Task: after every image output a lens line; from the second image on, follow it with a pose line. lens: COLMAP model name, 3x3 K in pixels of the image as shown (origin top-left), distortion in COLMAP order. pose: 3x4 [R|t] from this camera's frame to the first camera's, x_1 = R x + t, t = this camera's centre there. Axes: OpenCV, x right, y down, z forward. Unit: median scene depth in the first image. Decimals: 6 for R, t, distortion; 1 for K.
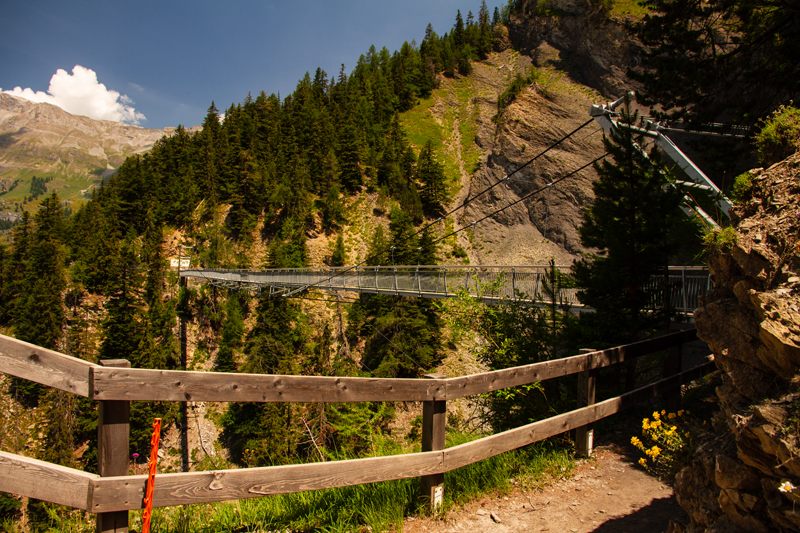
lens RADIAL K [[552.3, 0, 397.9], [0, 552.3, 266.6], [0, 0, 1]] dist [-0.111107, 0.072375]
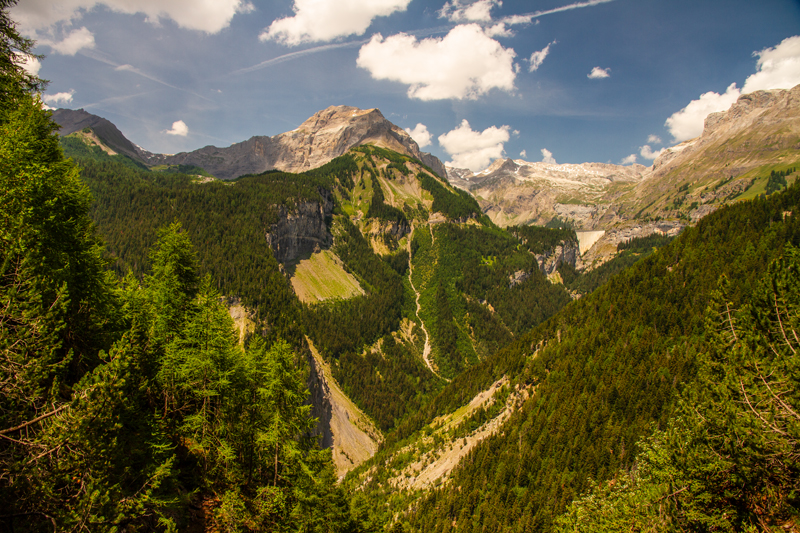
lens RADIAL K [[552.3, 0, 392.4], [0, 552.3, 270.8], [0, 0, 1]] dist [-0.111107, 0.072375]
pose [[0.251740, -0.010369, -0.967739, 0.002038], [0.002018, 0.999946, -0.010189, 0.002353], [0.967793, 0.000612, 0.251747, 0.165225]]
